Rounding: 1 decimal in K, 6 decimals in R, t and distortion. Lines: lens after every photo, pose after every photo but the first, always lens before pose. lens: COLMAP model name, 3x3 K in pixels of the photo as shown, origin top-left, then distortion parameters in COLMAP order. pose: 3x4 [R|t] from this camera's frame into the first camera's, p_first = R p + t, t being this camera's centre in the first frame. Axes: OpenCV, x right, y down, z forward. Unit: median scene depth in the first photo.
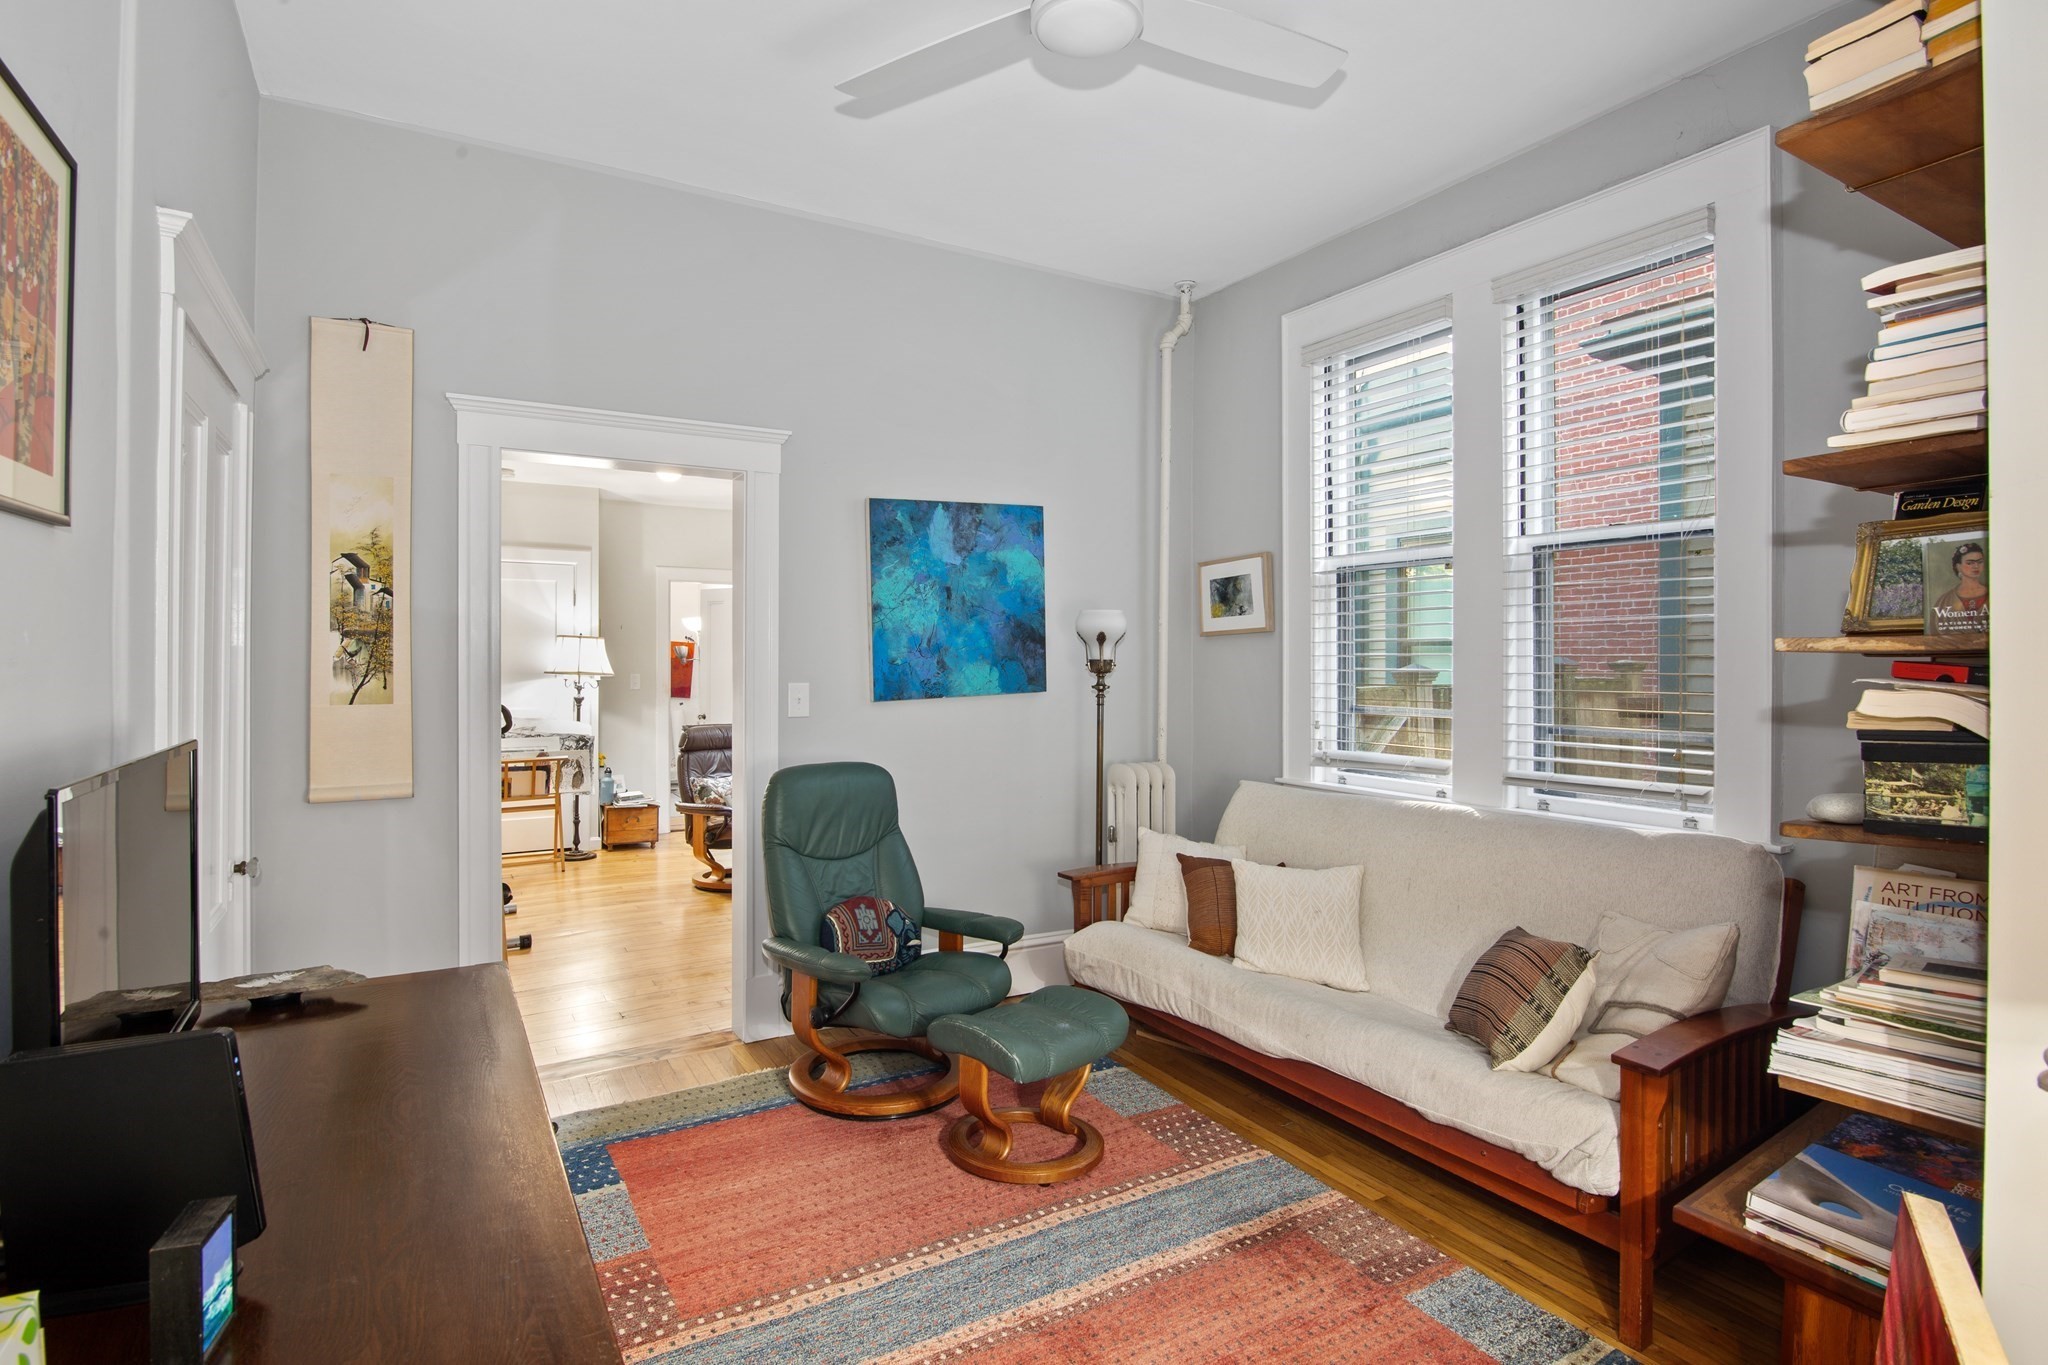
lens RADIAL K [[1014.2, 0, 1009.2], [0, 1014.2, 657.9], [0, 0, 1]] dist [-0.024418, 0.000445]
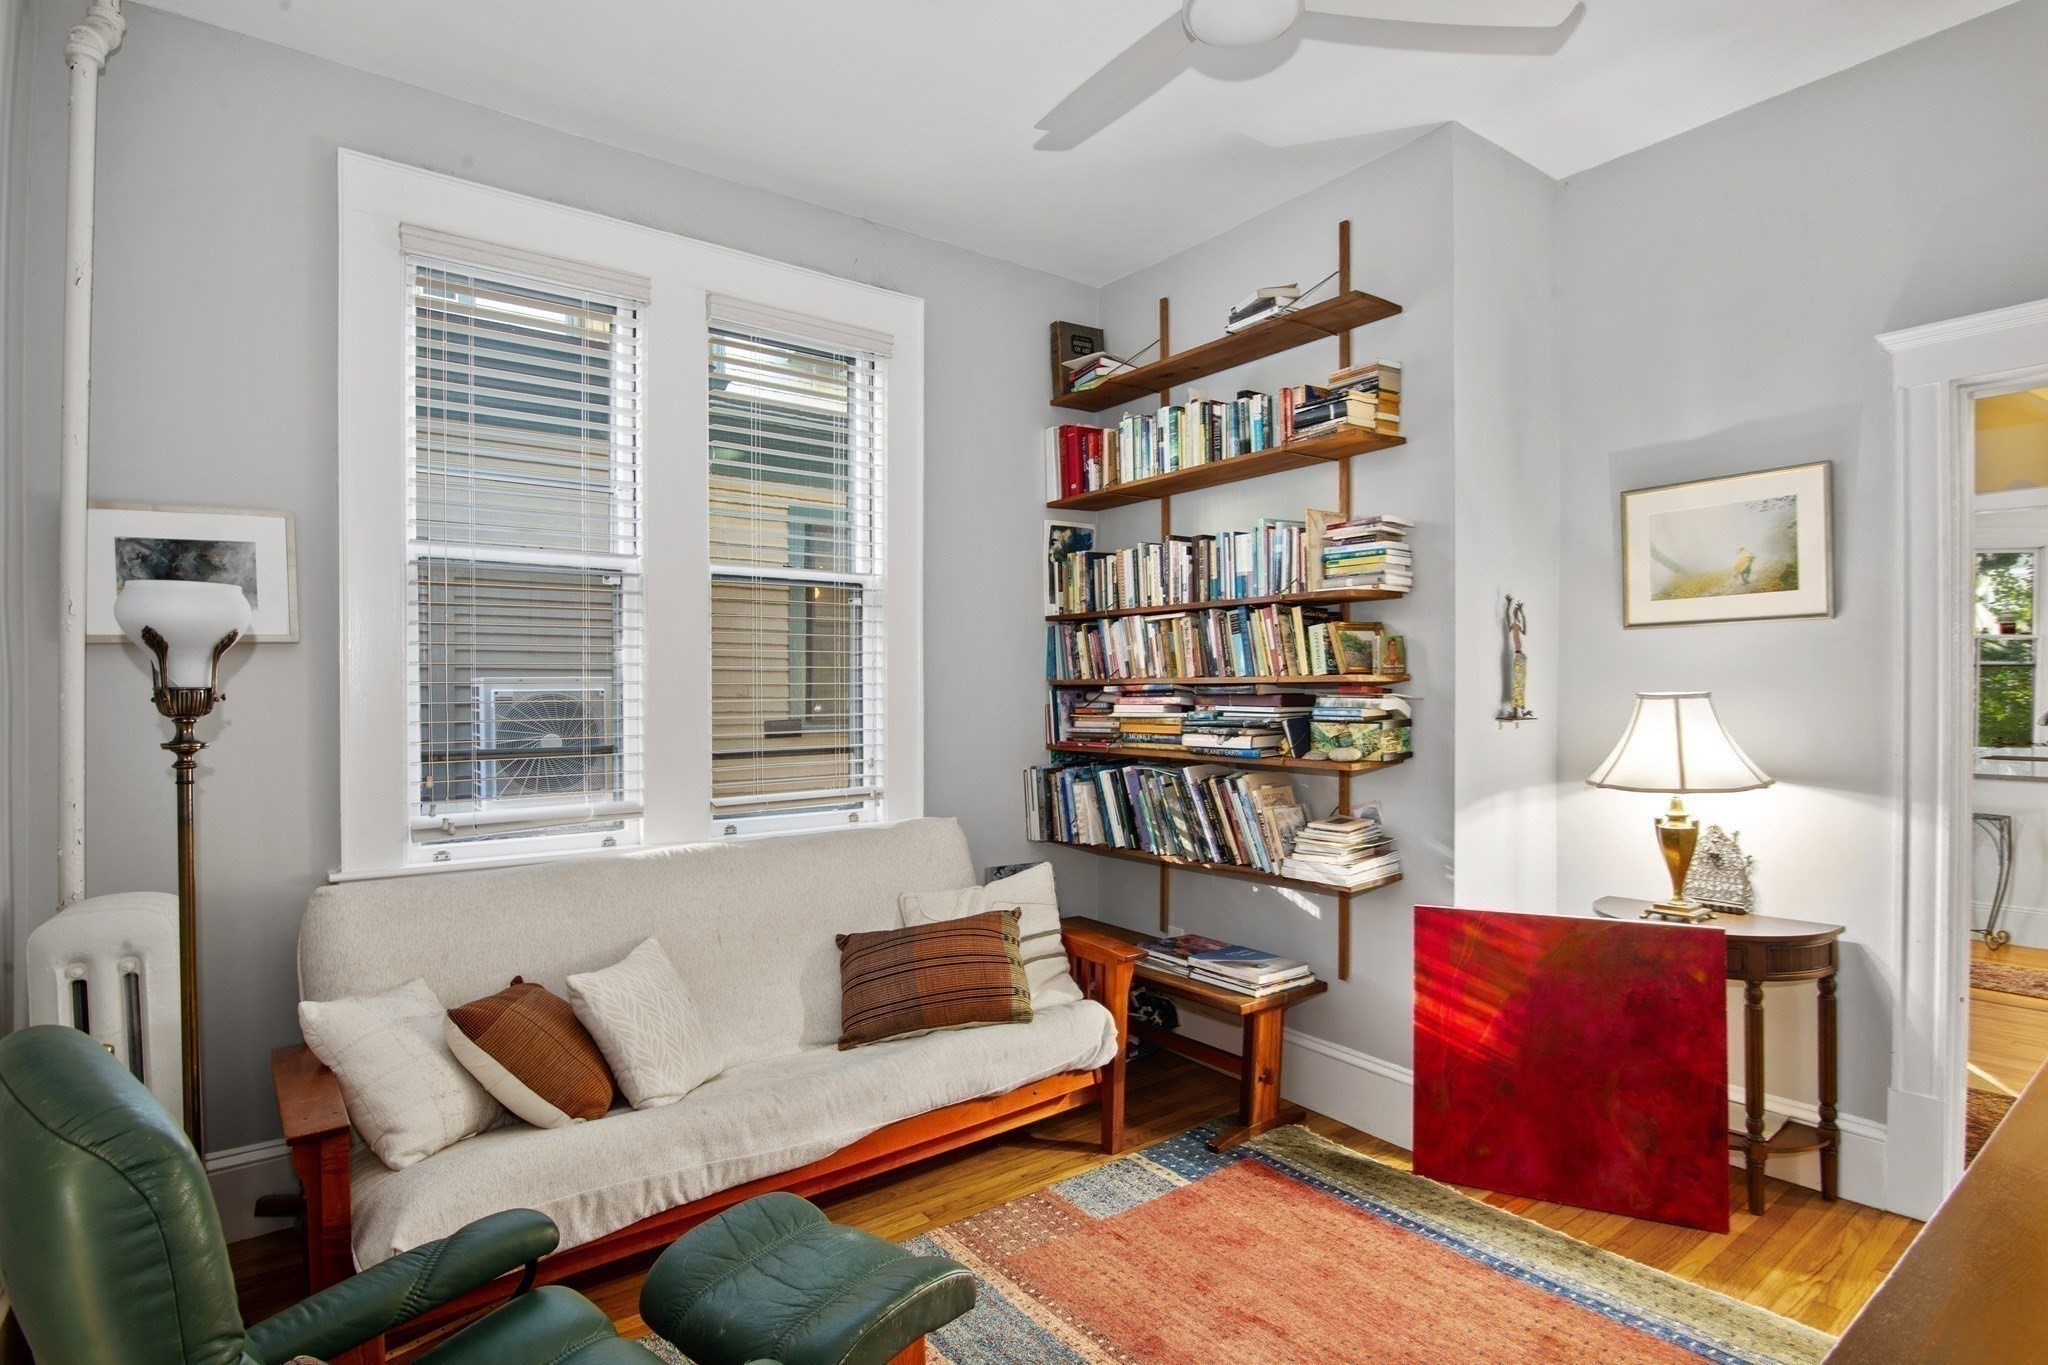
lens RADIAL K [[1025.6, 0, 1021.5], [0, 1025.6, 703.4], [0, 0, 1]] dist [-0.023404, 0.000798]
pose [[-0.122616, -0.013320, 0.992365, -0.575176], [0.001975, 0.999905, 0.013665, 0.004667], [-0.992452, 0.003635, -0.122578, 0.897231]]
